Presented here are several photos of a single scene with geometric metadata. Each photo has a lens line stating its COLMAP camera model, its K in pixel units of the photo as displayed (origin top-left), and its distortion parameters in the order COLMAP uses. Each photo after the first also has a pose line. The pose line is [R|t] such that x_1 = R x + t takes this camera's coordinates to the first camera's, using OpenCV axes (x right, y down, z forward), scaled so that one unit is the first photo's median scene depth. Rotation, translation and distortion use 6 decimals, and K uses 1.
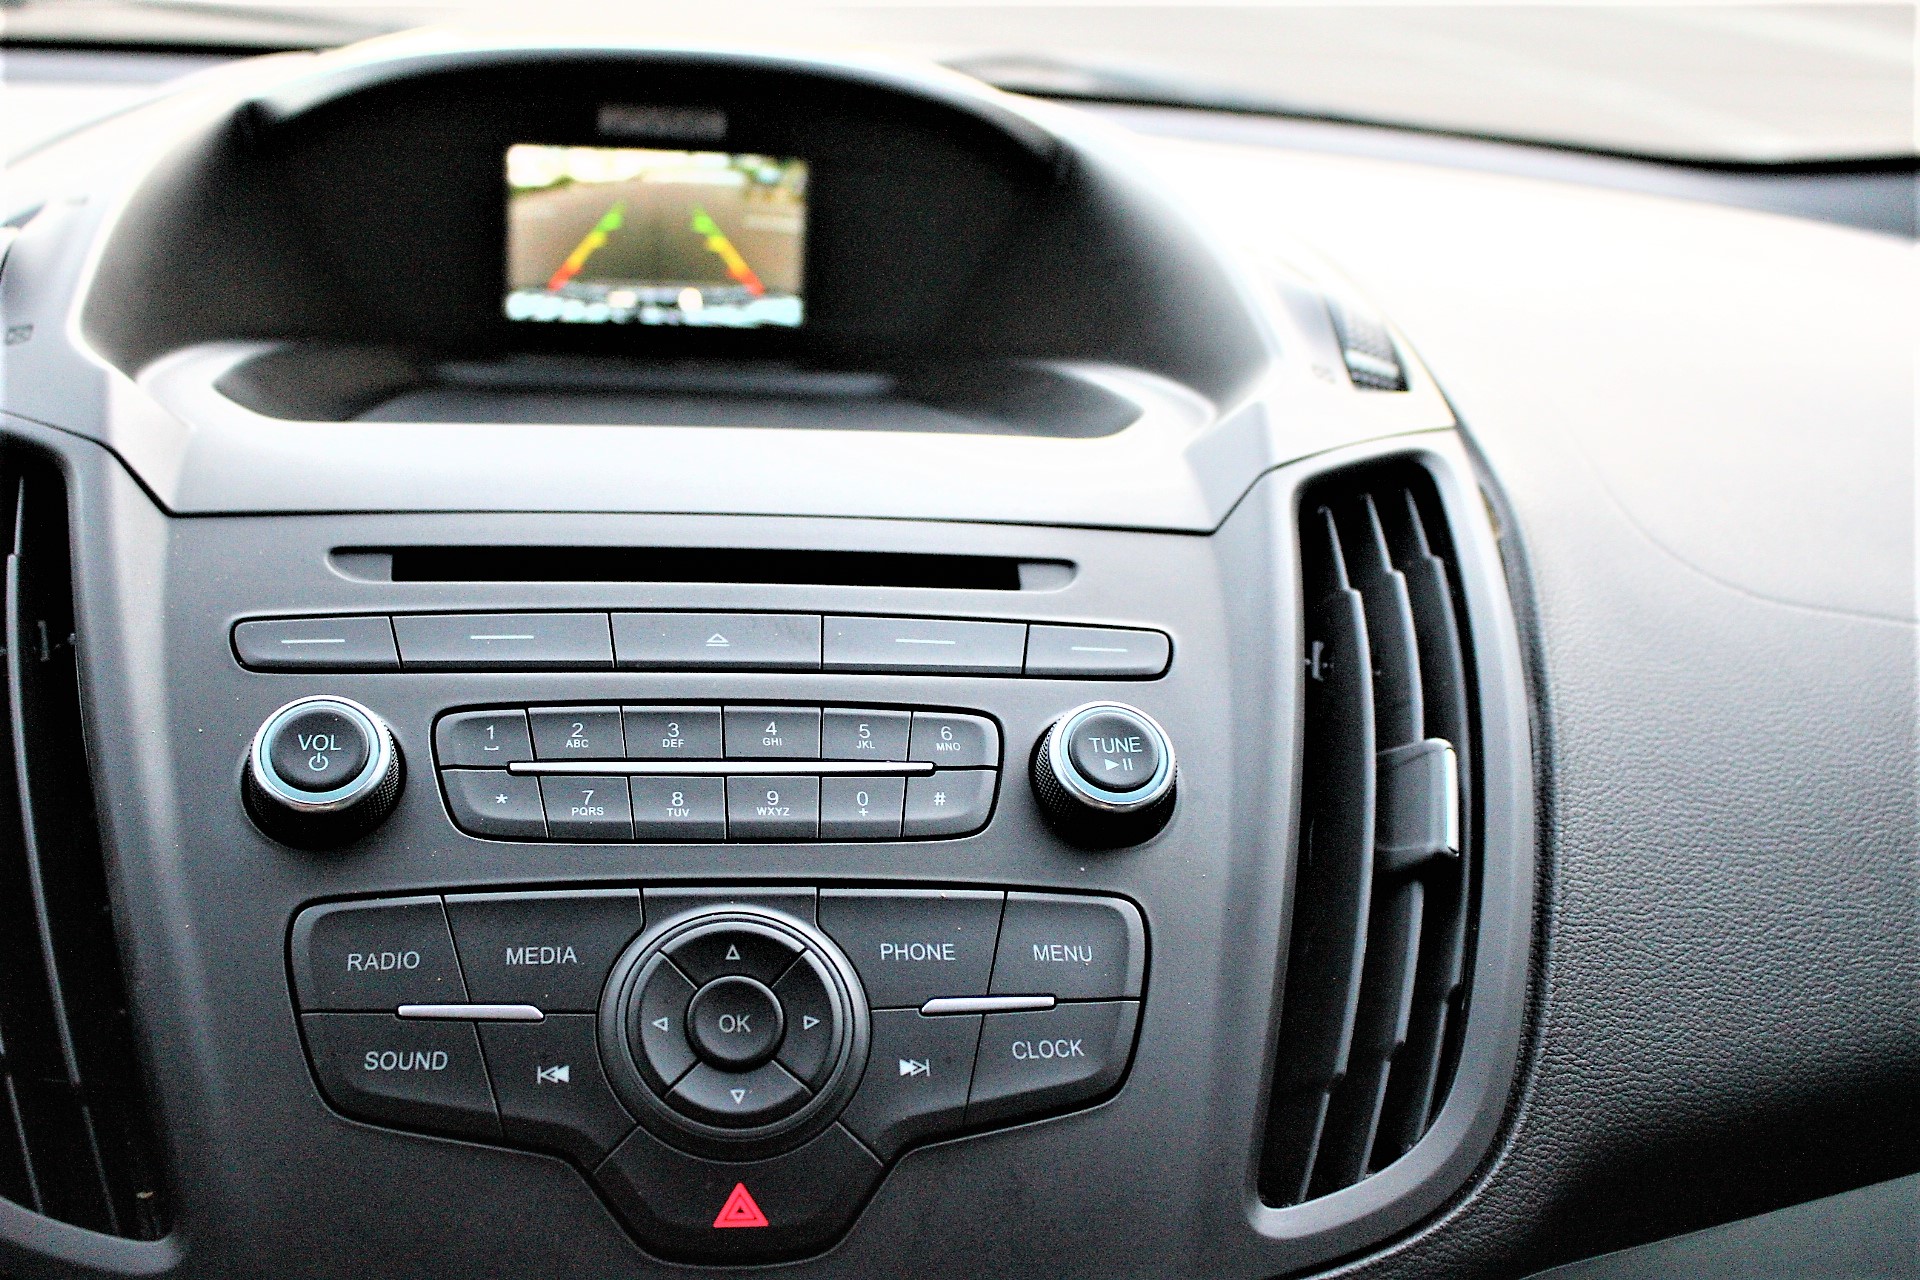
lens RADIAL K [[2291.0, 0, 926.6], [0, 2291.0, 623.2], [0, 0, 1]] dist [-0.052277, 0.000000]
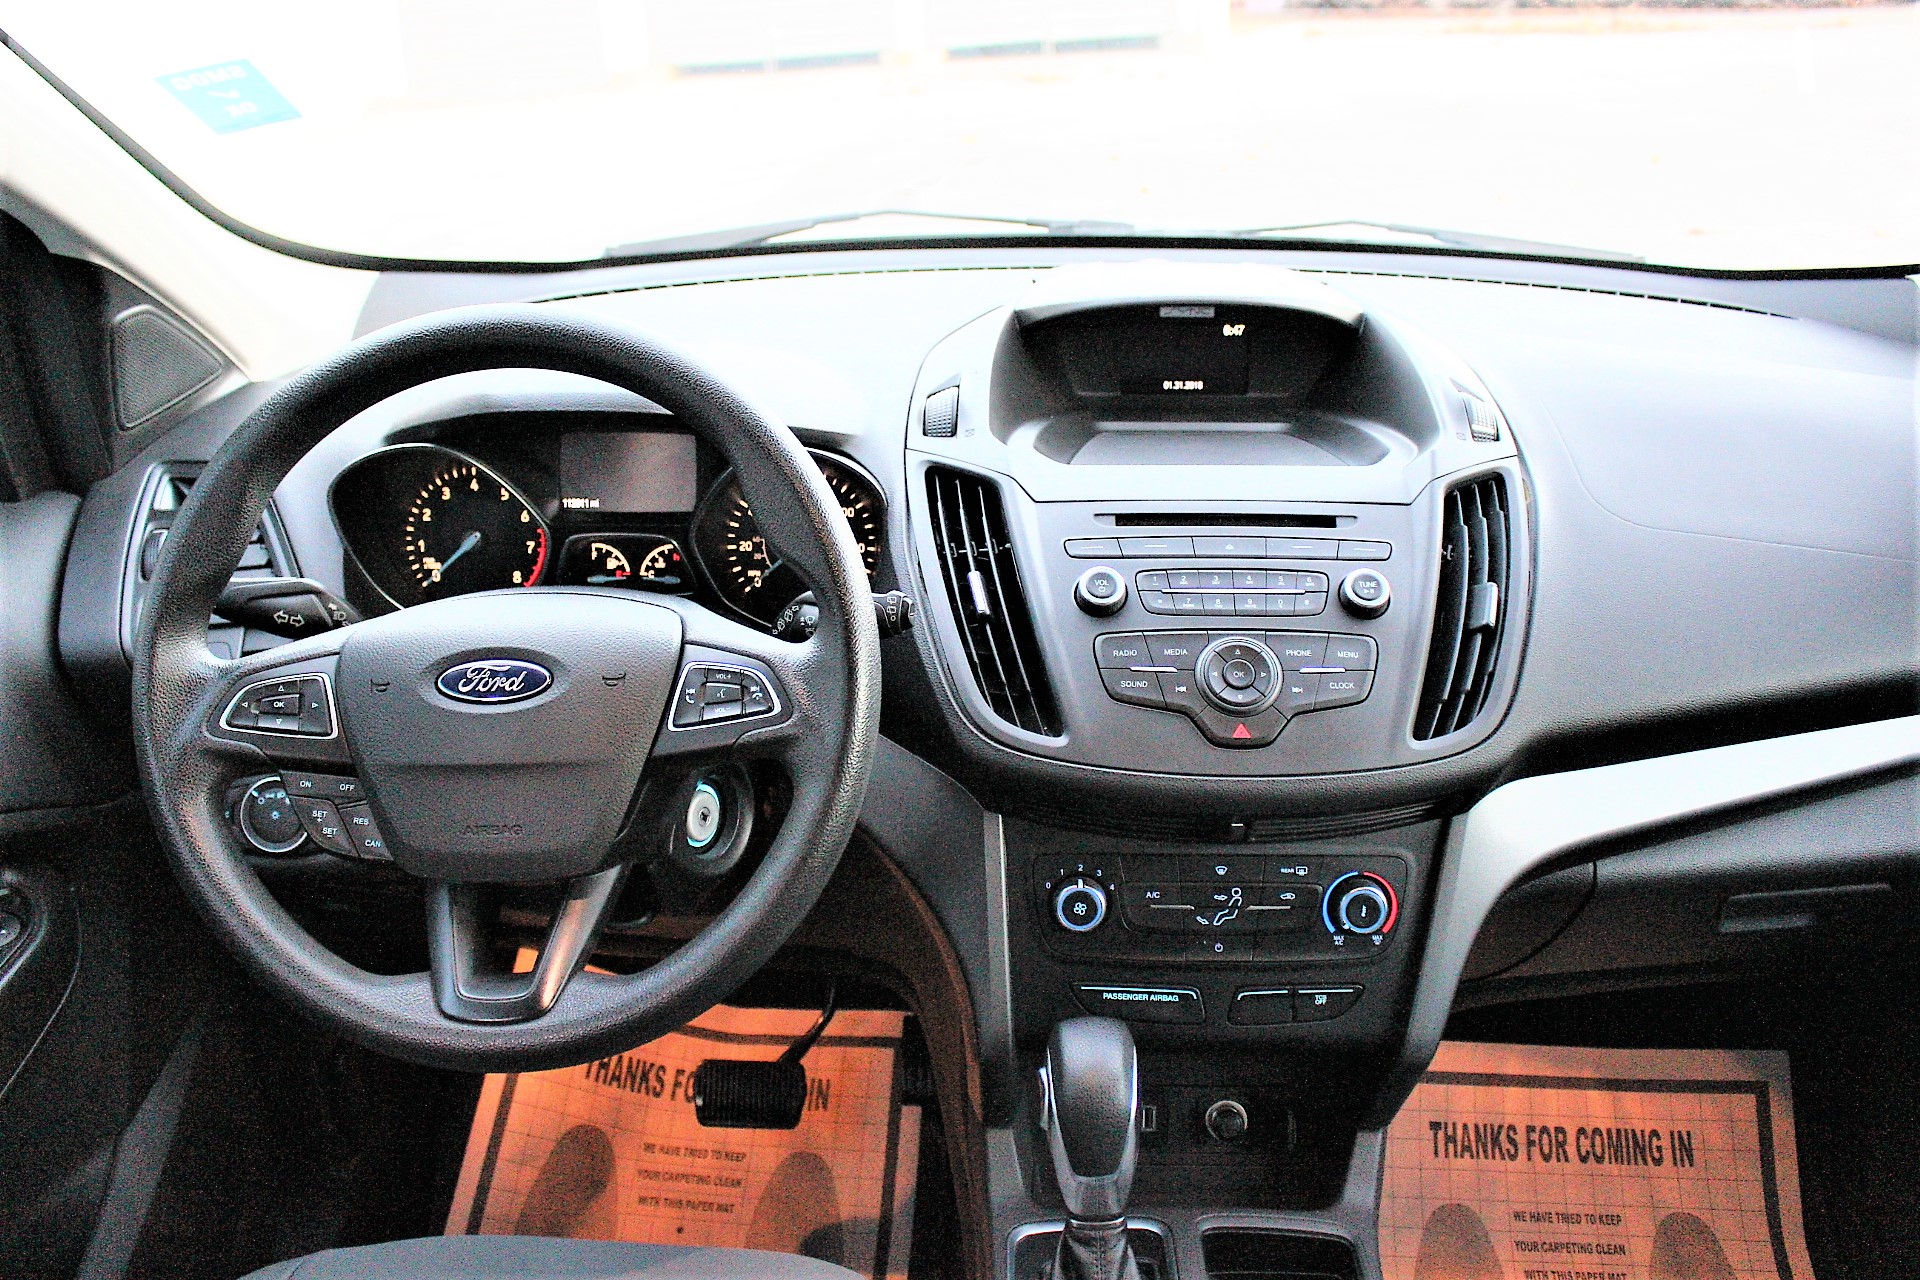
lens RADIAL K [[1616.7, 0, 960.5], [0, 1616.7, 619.2], [0, 0, 1]] dist [-0.141551, 0.101456]
pose [[0.978141, 0.011038, -0.207648, -0.000426], [0.007843, 0.995921, 0.089888, -0.089230], [0.207794, -0.089552, 0.974065, -1.087572]]
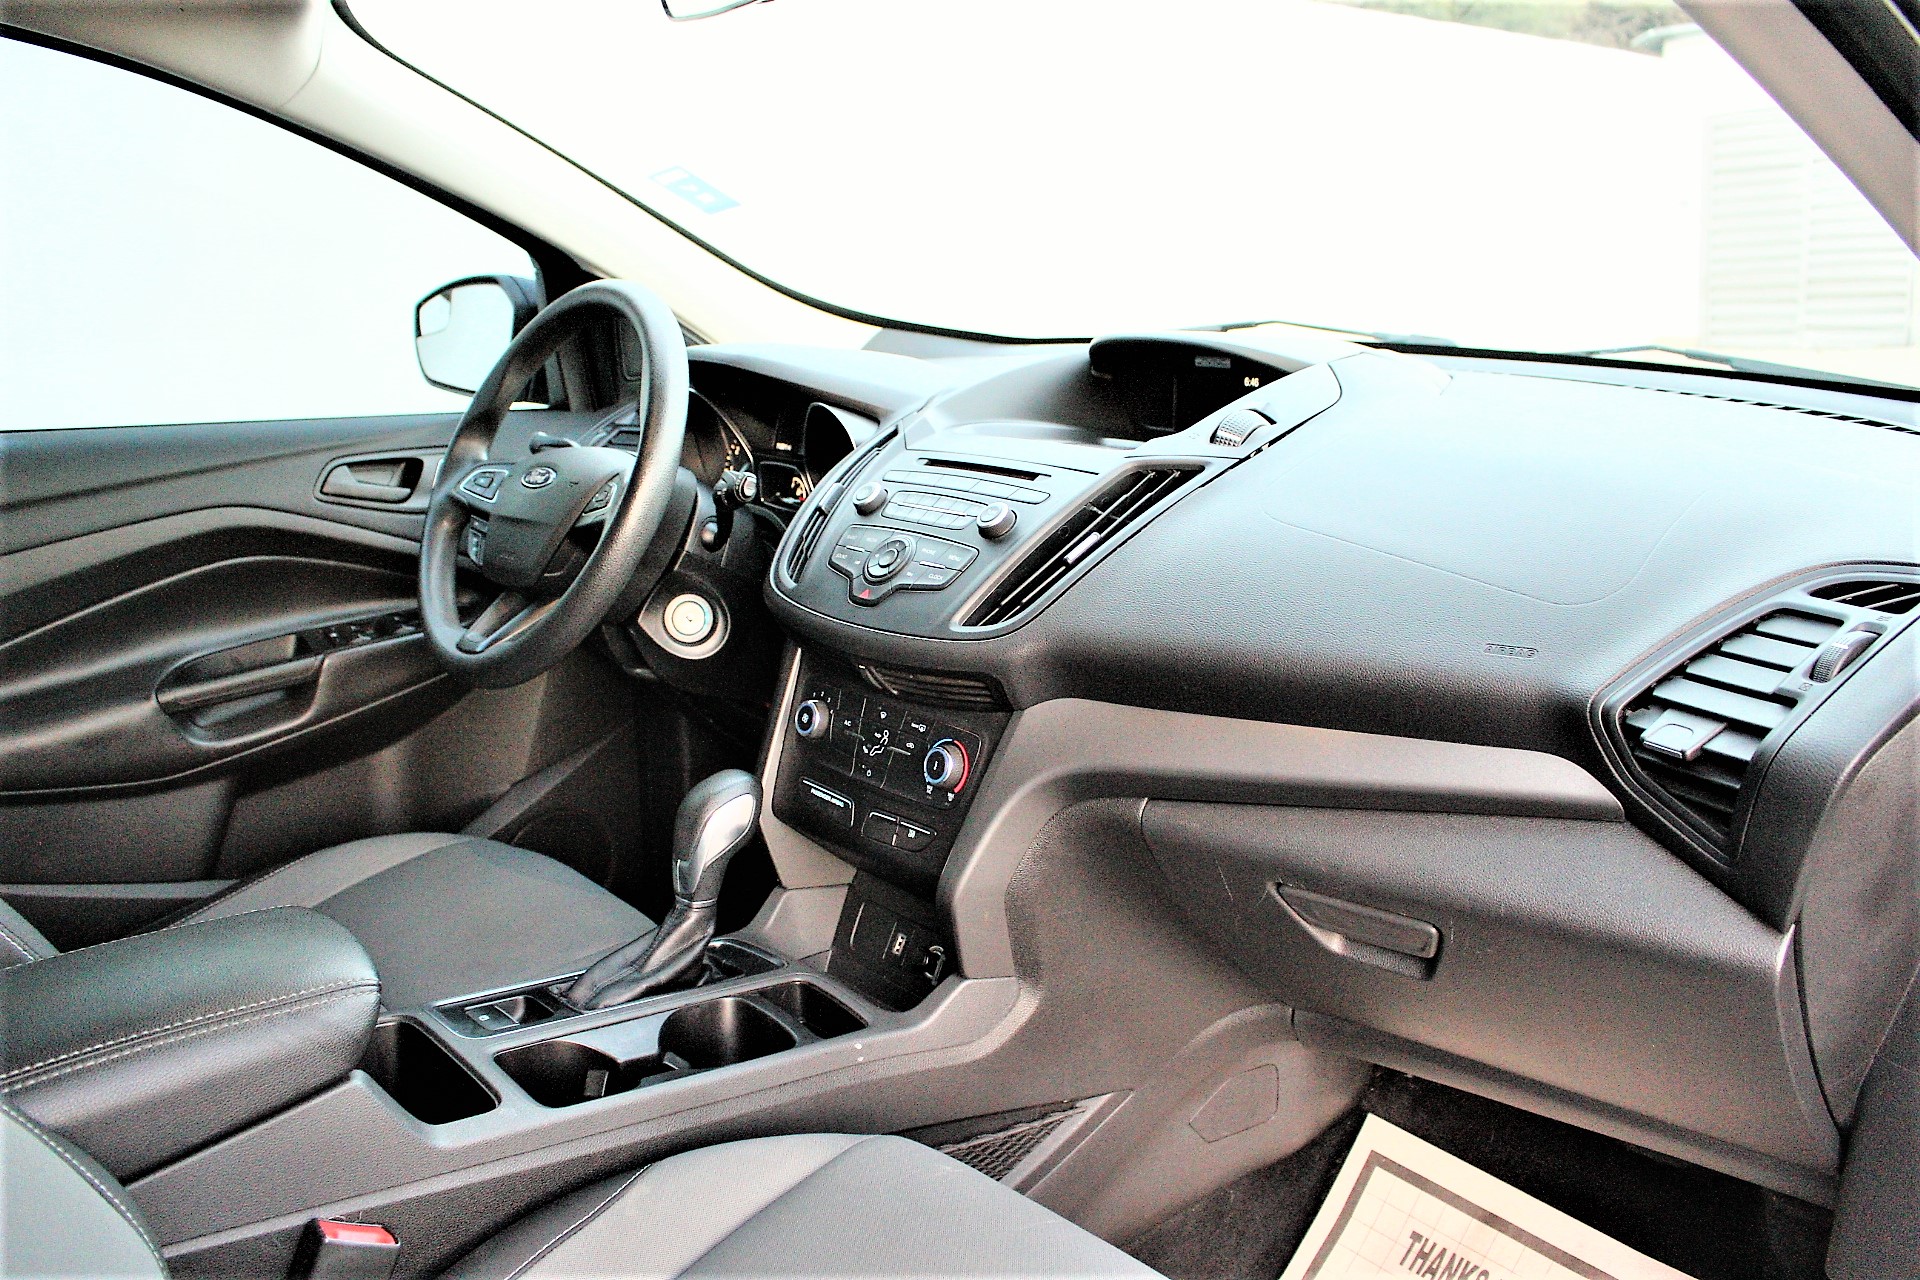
lens RADIAL K [[1616.7, 0, 920.2], [0, 1616.7, 577.0], [0, 0, 1]] dist [-0.141551, 0.101456]
pose [[0.521988, 0.104227, -0.846561, 2.257846], [-0.203267, 0.979112, -0.004787, 0.193964], [0.828379, 0.174576, 0.532271, -0.480404]]
